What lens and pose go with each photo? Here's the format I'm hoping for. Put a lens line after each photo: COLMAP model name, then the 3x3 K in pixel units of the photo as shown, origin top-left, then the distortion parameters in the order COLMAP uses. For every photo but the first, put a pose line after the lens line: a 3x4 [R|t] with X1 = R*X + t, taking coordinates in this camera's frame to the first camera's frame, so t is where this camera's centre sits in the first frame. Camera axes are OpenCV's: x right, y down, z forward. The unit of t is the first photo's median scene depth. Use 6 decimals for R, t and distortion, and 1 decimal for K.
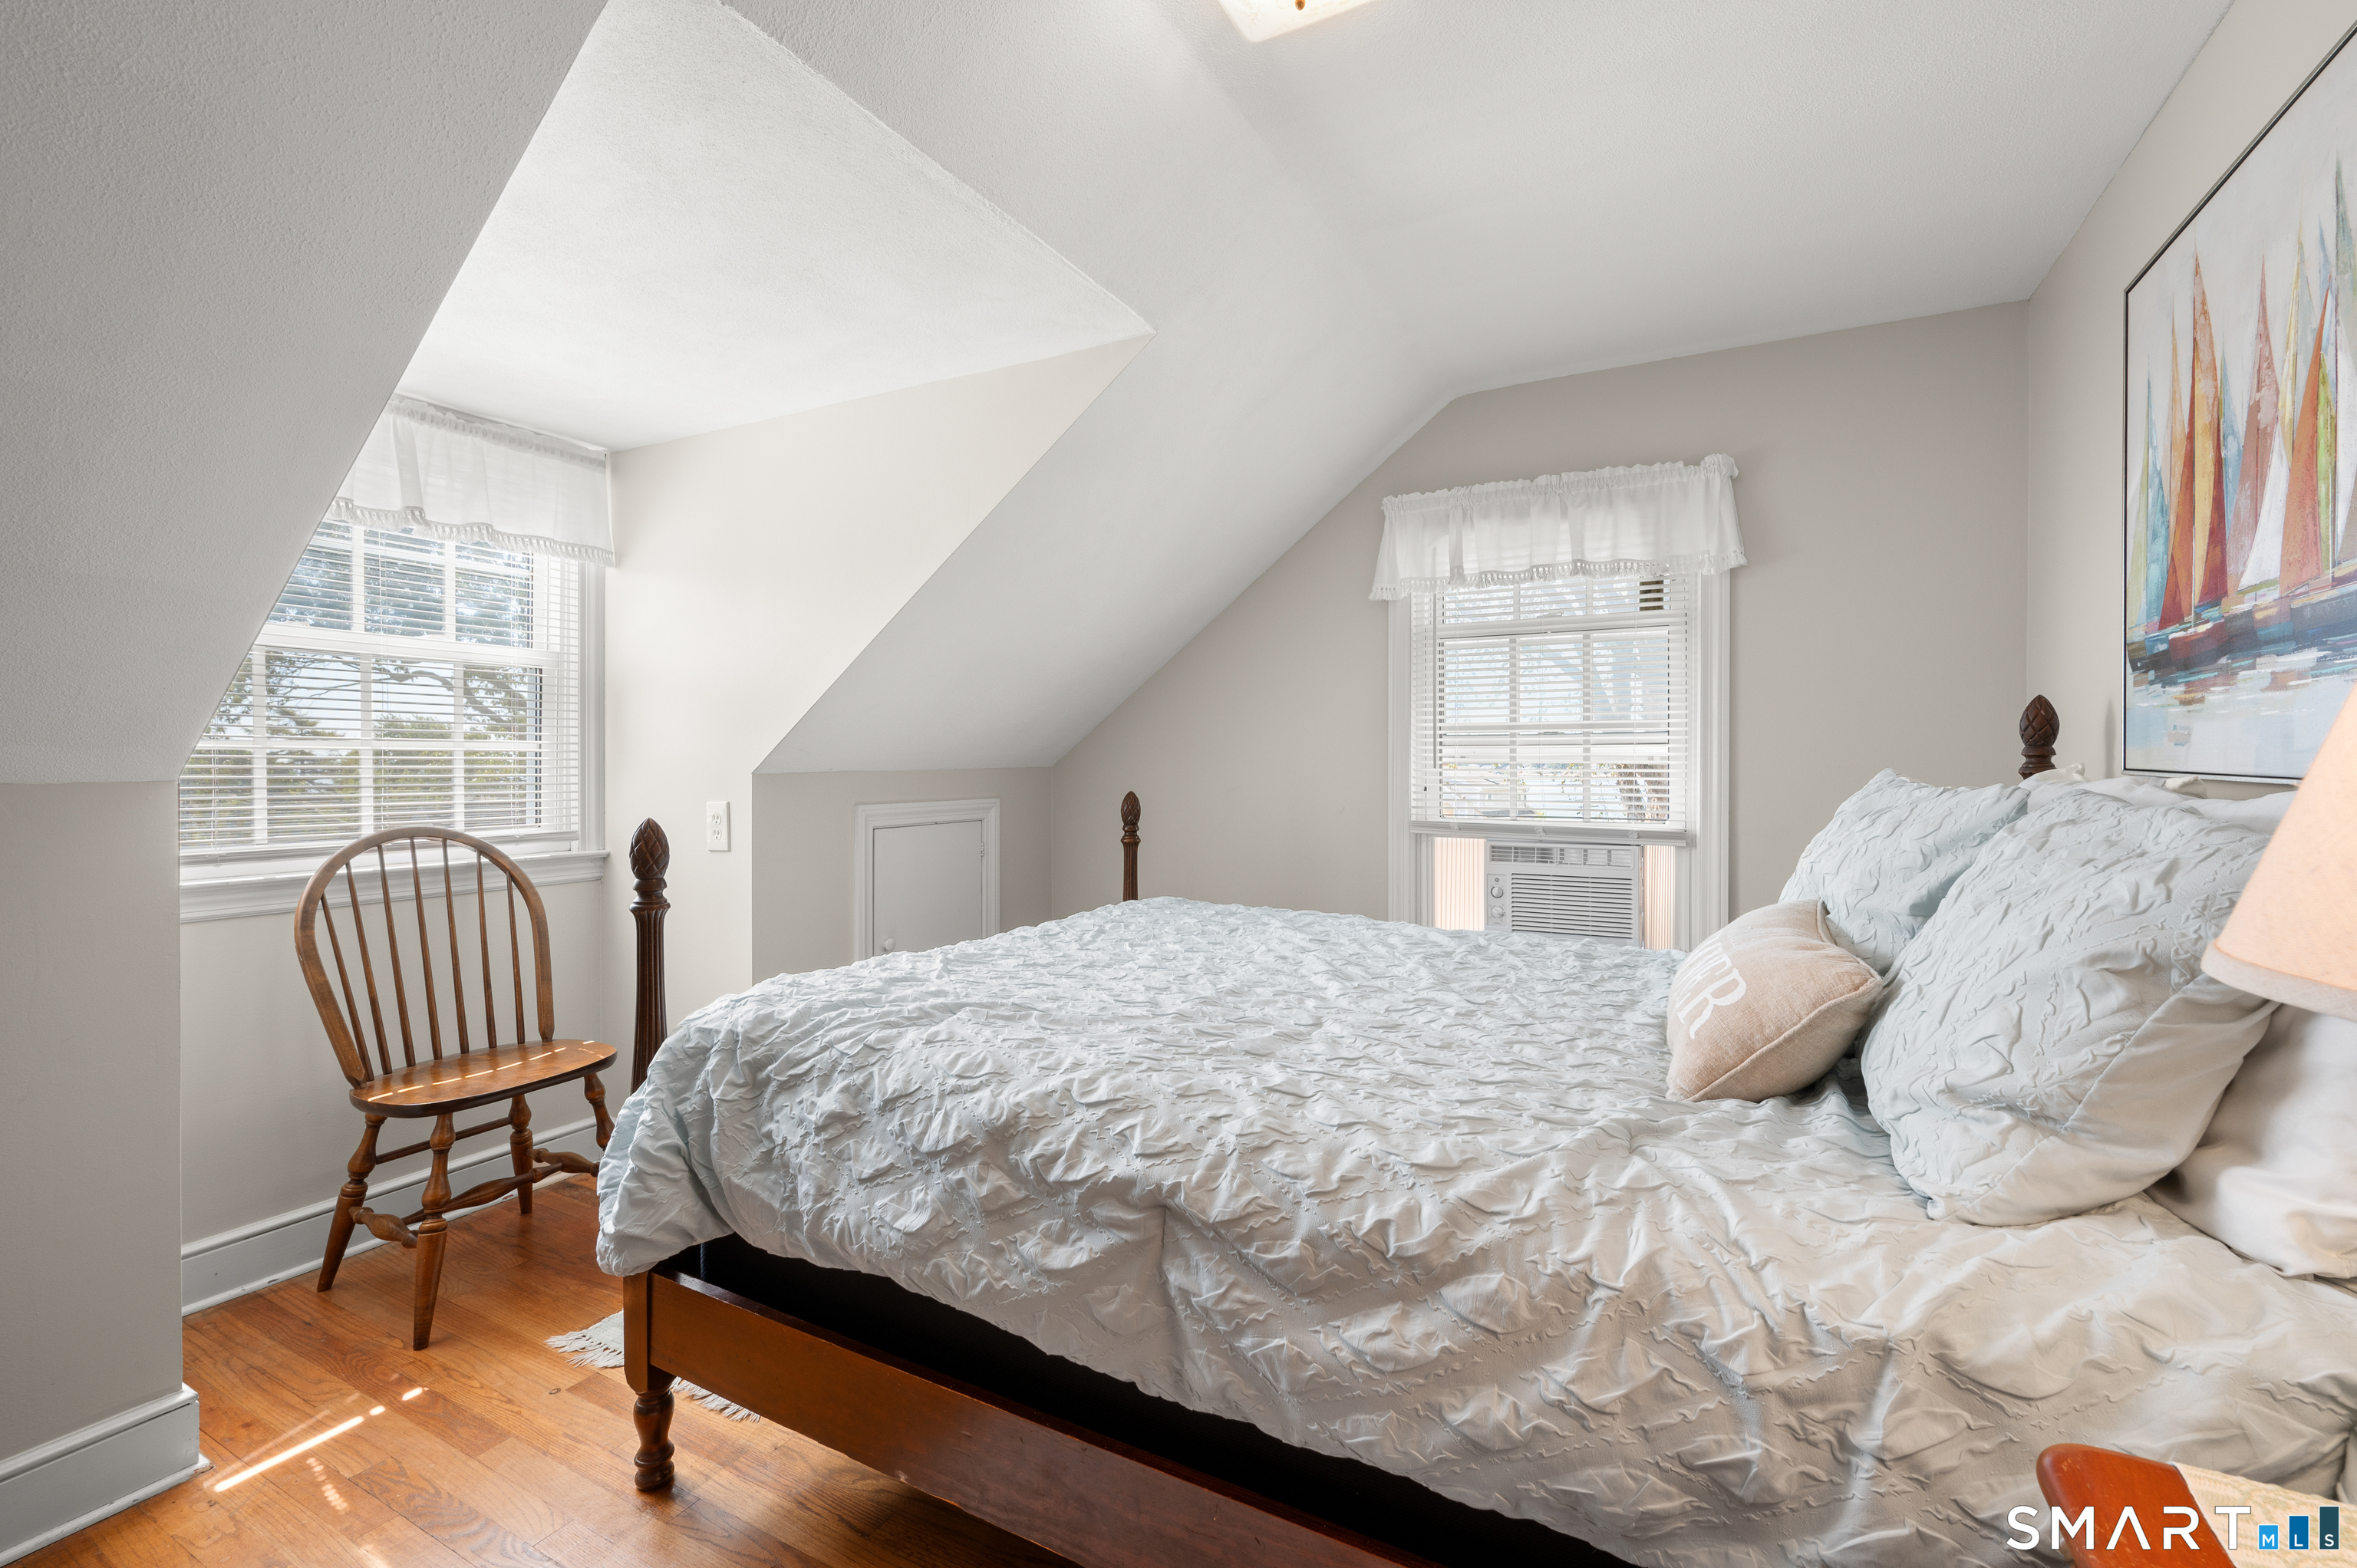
lens RADIAL K [[997.3, 0, 1185.7], [0, 997.3, 777.5], [0, 0, 1]] dist [-0.000183, 0.000224]
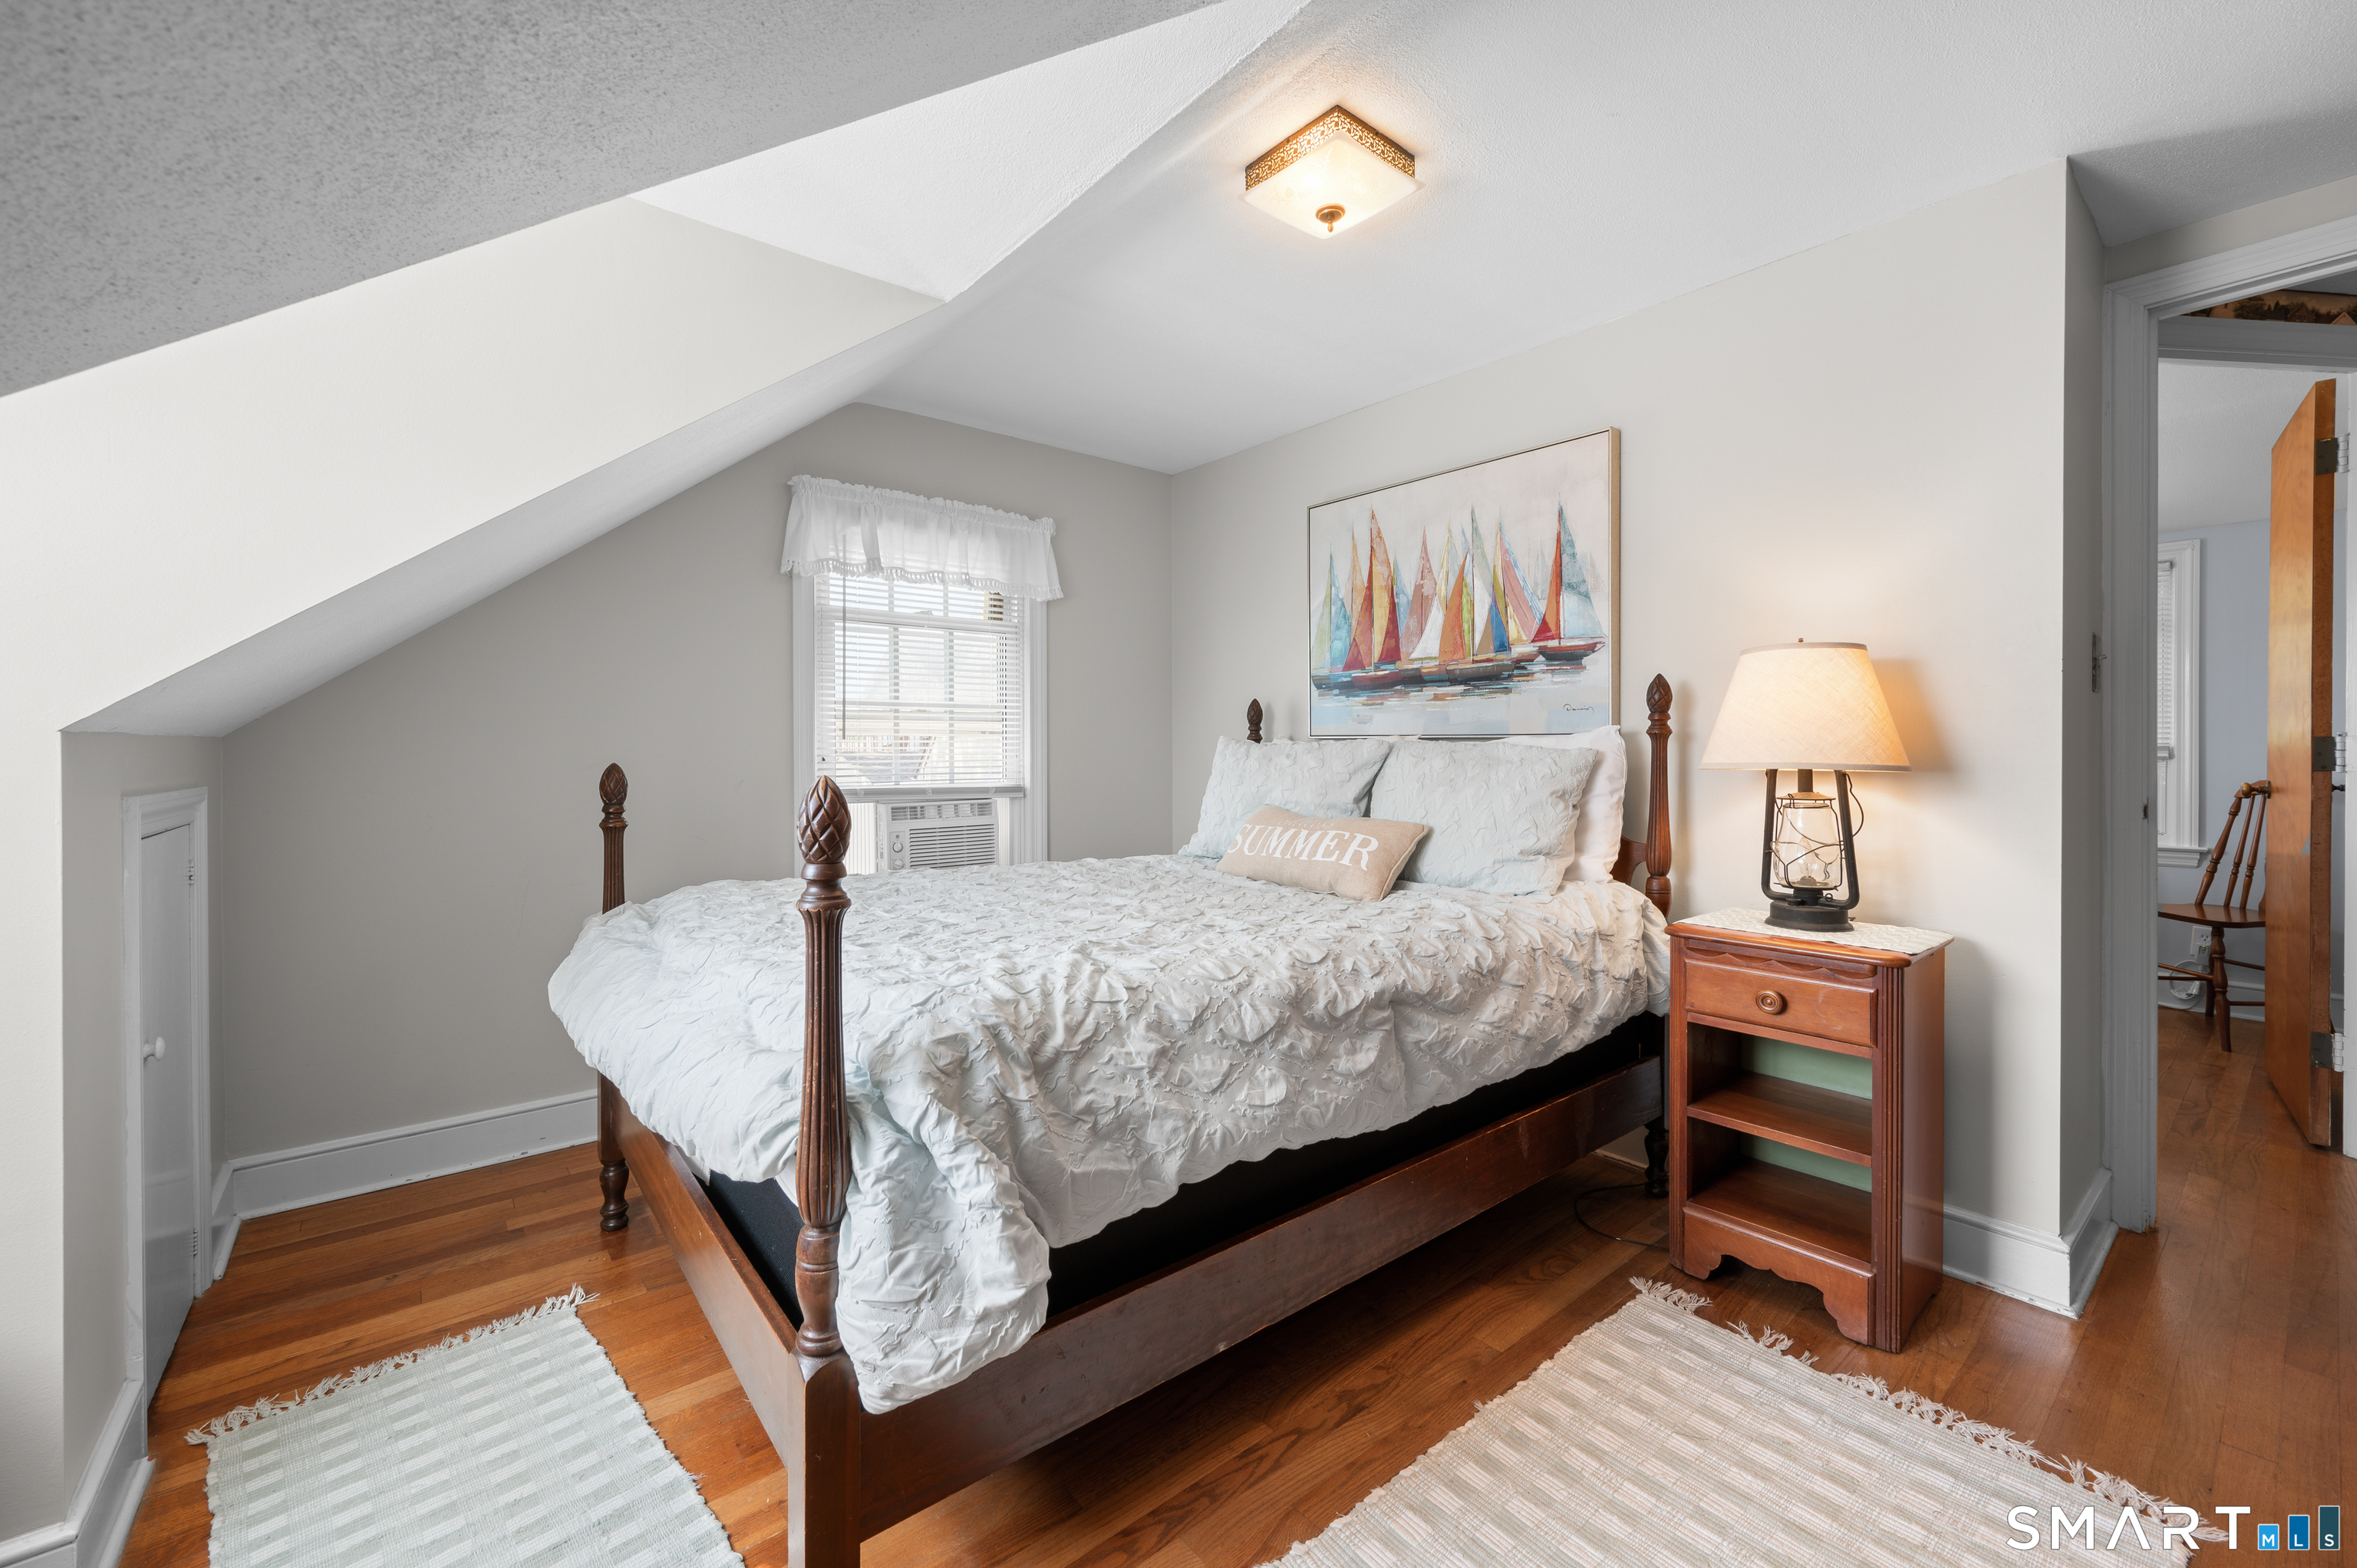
lens RADIAL K [[943.0, 0, 1187.1], [0, 943.0, 760.5], [0, 0, 1]] dist [-0.001602, 0.001772]
pose [[0.383774, -0.011164, 0.923360, -1.281645], [0.019987, 0.999793, 0.003781, 0.039794], [-0.923211, 0.017005, 0.383918, 0.626095]]
